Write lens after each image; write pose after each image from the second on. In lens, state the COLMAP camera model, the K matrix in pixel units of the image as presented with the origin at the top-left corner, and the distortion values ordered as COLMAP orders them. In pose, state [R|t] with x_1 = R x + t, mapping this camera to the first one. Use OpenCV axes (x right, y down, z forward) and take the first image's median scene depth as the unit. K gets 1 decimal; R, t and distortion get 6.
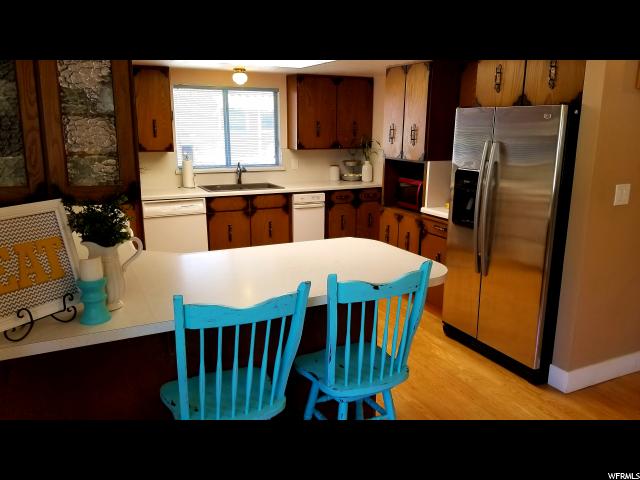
lens RADIAL K [[503.7, 0, 320.0], [0, 503.7, 240.0], [0, 0, 1]] dist [0.112276, -0.218882]
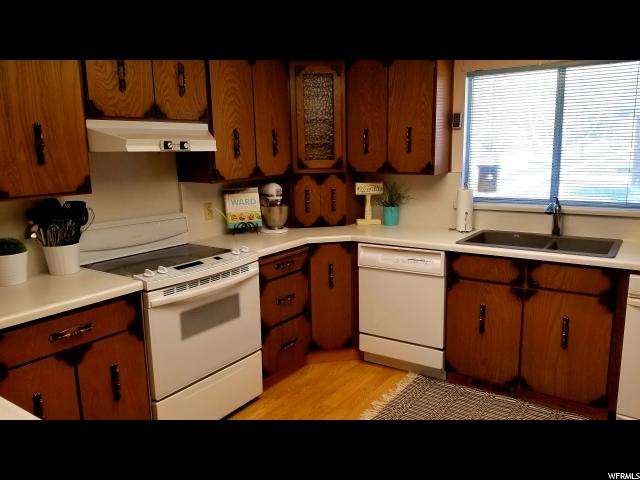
lens RADIAL K [[503.7, 0, 320.0], [0, 503.7, 240.0], [0, 0, 1]] dist [0.112276, -0.218882]
pose [[0.491637, 0.144754, -0.858685, 0.207154], [-0.173093, 0.982655, 0.066548, -0.106368], [0.853423, 0.115915, 0.508166, 0.539150]]
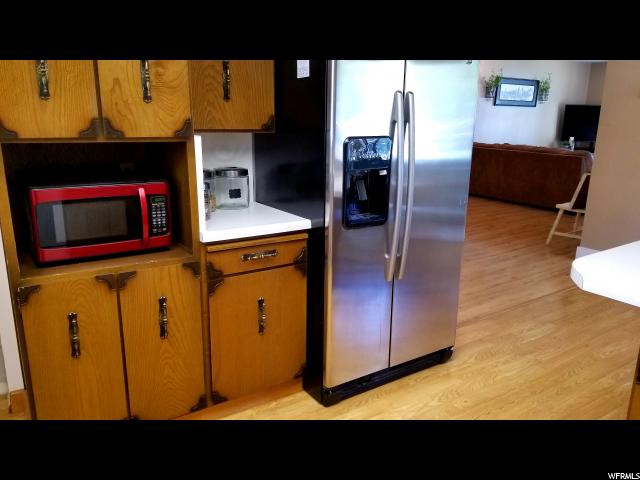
lens RADIAL K [[503.7, 0, 320.0], [0, 503.7, 240.0], [0, 0, 1]] dist [0.112276, -0.218882]
pose [[-0.139309, -0.262016, 0.954956, -0.220755], [0.210124, 0.934577, 0.287077, -0.139527], [-0.967699, 0.240652, -0.075140, 0.750652]]
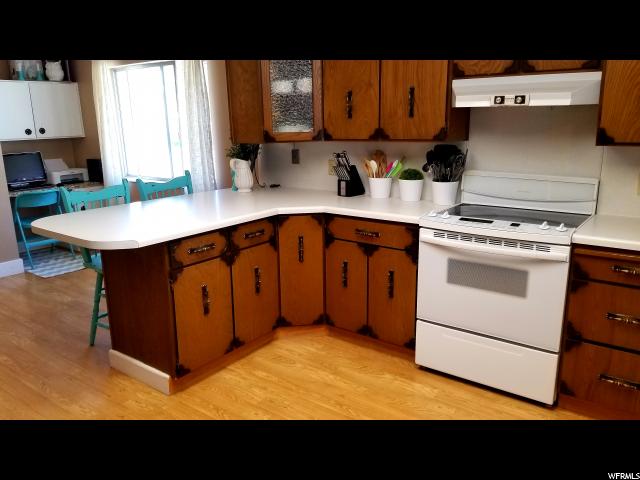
lens RADIAL K [[503.7, 0, 320.0], [0, 503.7, 240.0], [0, 0, 1]] dist [0.112276, -0.218882]
pose [[-0.894287, 0.125996, -0.429390, 0.085641], [-0.079011, 0.900011, 0.428647, -0.212486], [0.440463, 0.417260, -0.794913, 1.016813]]
